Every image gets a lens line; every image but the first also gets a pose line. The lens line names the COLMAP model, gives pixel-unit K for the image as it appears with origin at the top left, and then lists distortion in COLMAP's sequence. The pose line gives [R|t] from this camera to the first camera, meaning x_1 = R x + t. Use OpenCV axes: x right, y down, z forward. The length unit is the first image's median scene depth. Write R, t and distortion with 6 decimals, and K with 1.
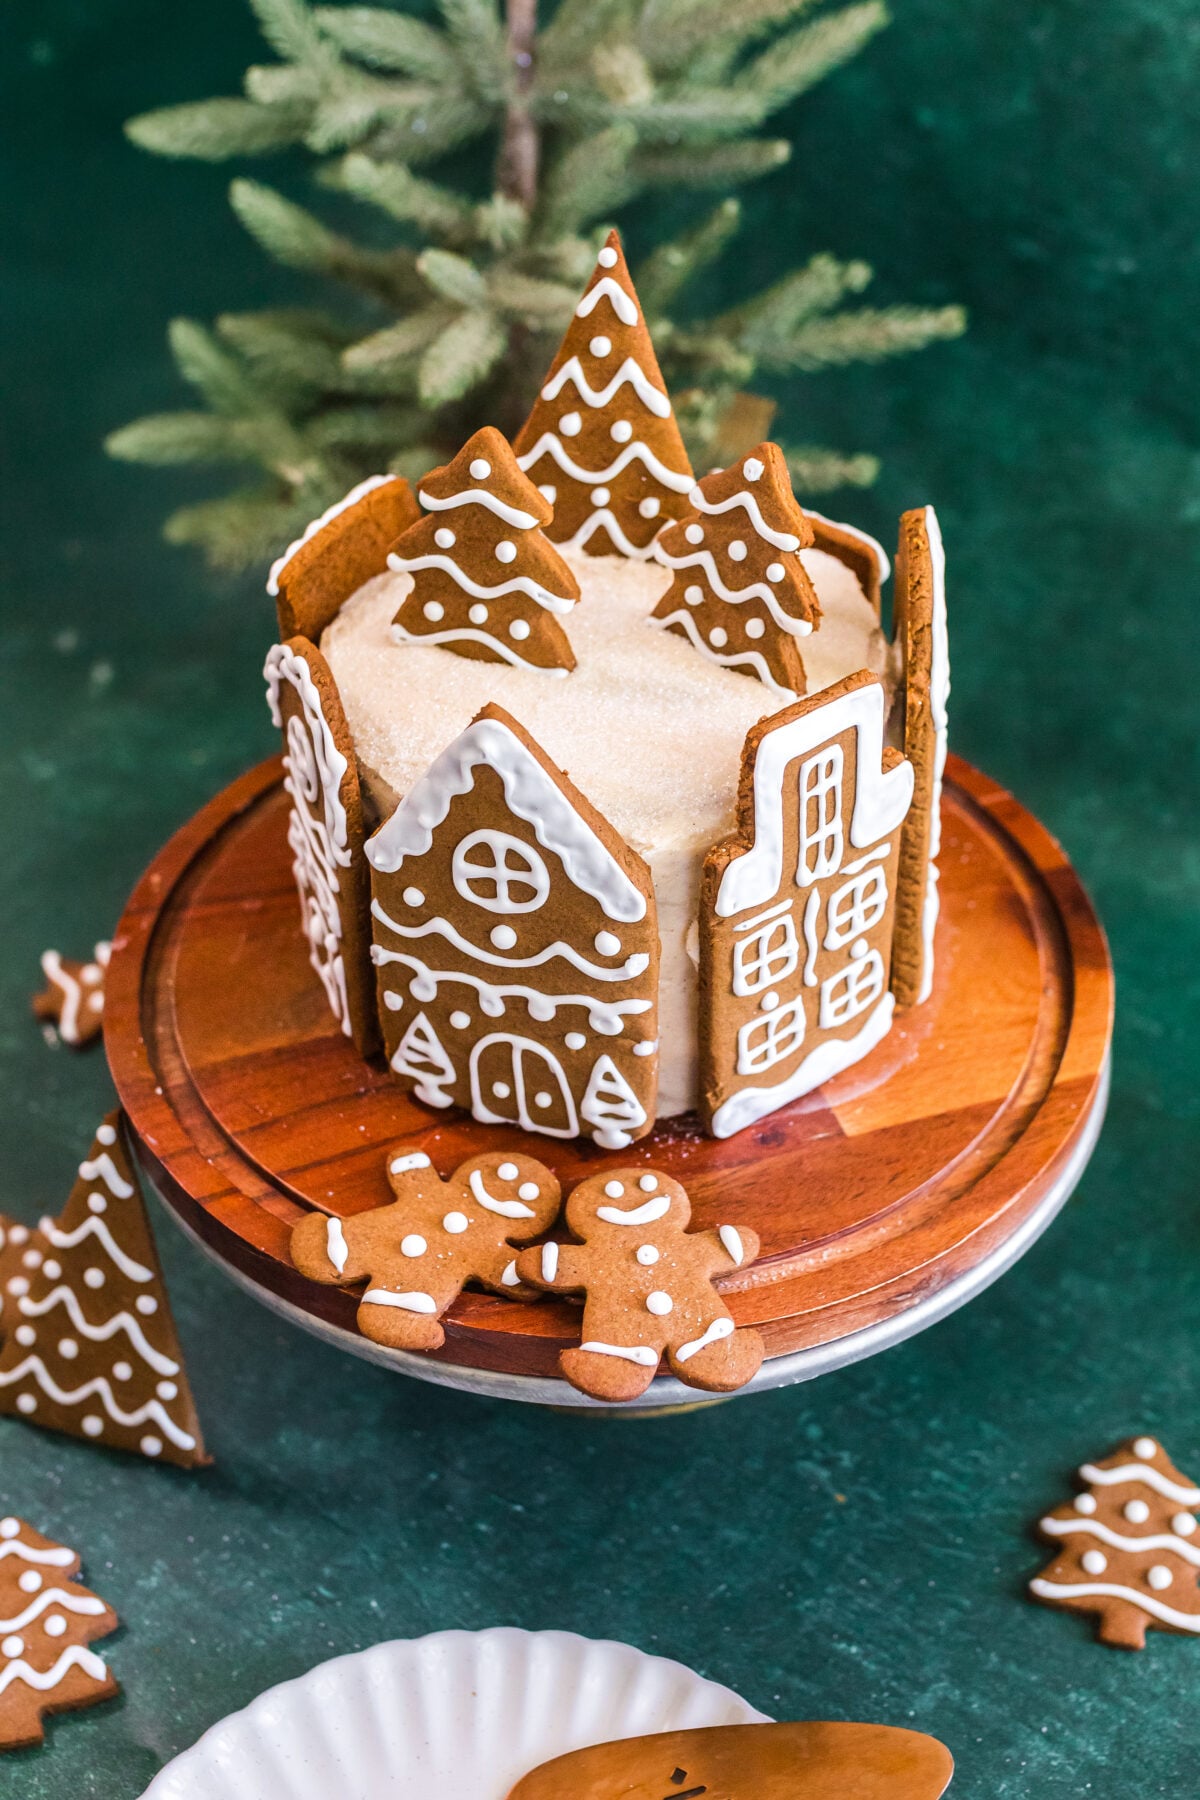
lens RADIAL K [[2330.9, 0, 560.9], [0, 2330.9, 838.5], [0, 0, 1]] dist [0.017607, -0.016199]
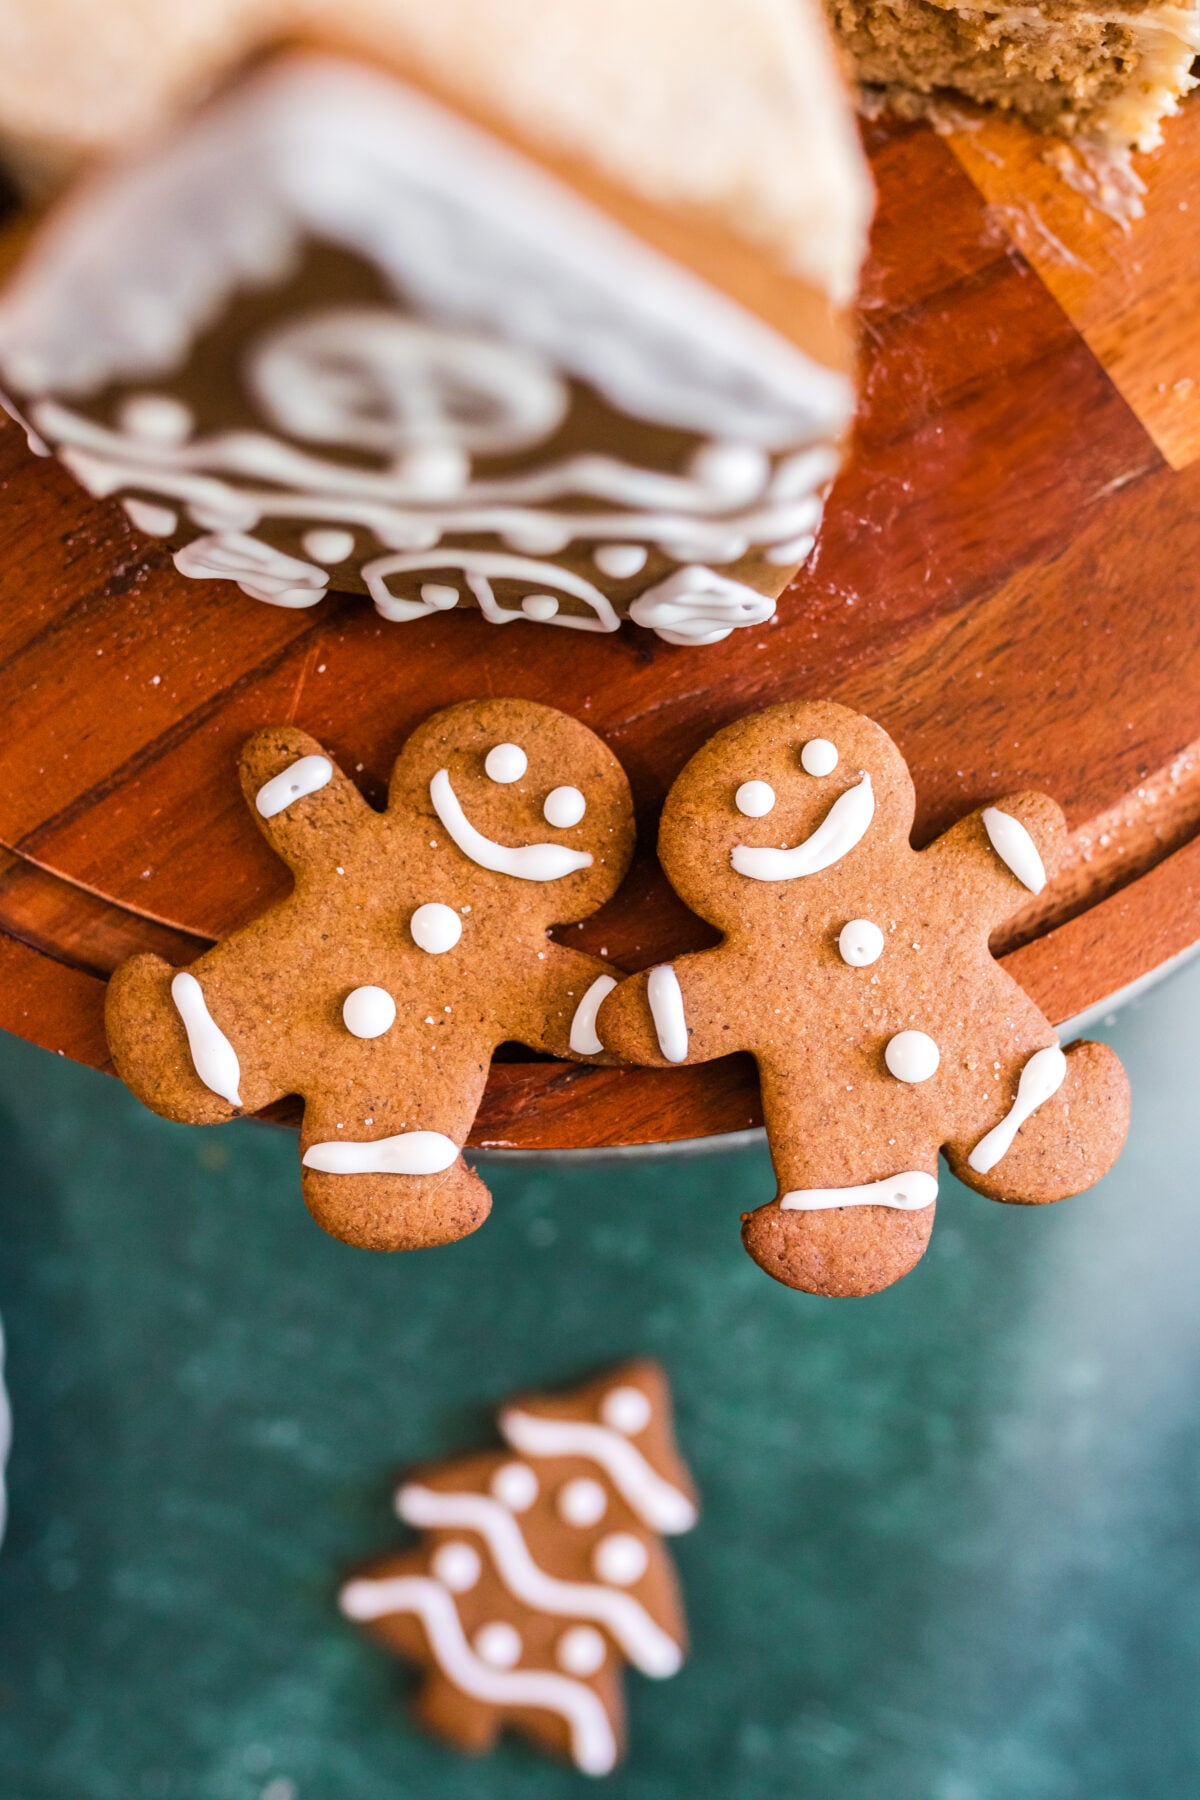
lens RADIAL K [[2330.9, 0, 560.9], [0, 2330.9, 838.5], [0, 0, 1]] dist [0.017607, -0.016199]
pose [[0.968830, -0.244810, 0.037905, -0.034313], [0.153166, 0.712218, 0.685044, -0.168046], [-0.194702, -0.657885, 0.727515, 0.662132]]
